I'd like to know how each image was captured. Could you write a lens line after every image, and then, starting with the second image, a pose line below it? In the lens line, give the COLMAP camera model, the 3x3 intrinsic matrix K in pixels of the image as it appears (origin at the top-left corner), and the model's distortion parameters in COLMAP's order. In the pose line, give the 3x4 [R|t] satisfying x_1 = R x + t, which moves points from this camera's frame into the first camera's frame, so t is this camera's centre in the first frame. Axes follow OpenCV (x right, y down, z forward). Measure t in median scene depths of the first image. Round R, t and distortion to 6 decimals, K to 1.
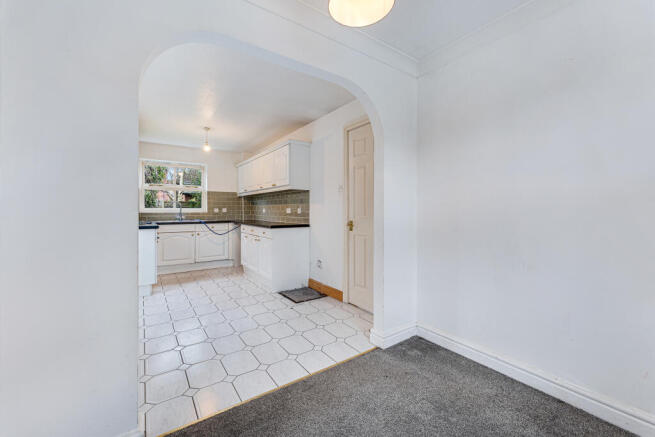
lens RADIAL K [[269.5, 0, 326.2], [0, 269.5, 212.7], [0, 0, 1]] dist [0.001312, 0.000171]
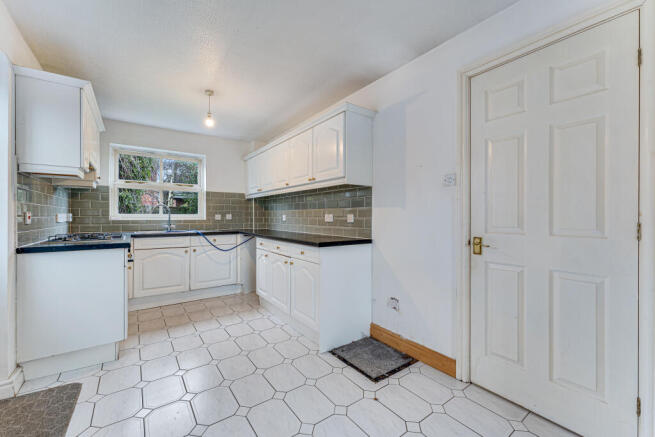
lens RADIAL K [[269.5, 0, 329.1], [0, 269.5, 219.9], [0, 0, 1]] dist [0.001312, 0.000171]
pose [[0.999400, 0.002081, 0.034585, -0.175198], [-0.002134, 0.999997, 0.001482, -0.003884], [-0.034582, -0.001555, 0.999401, 0.337070]]
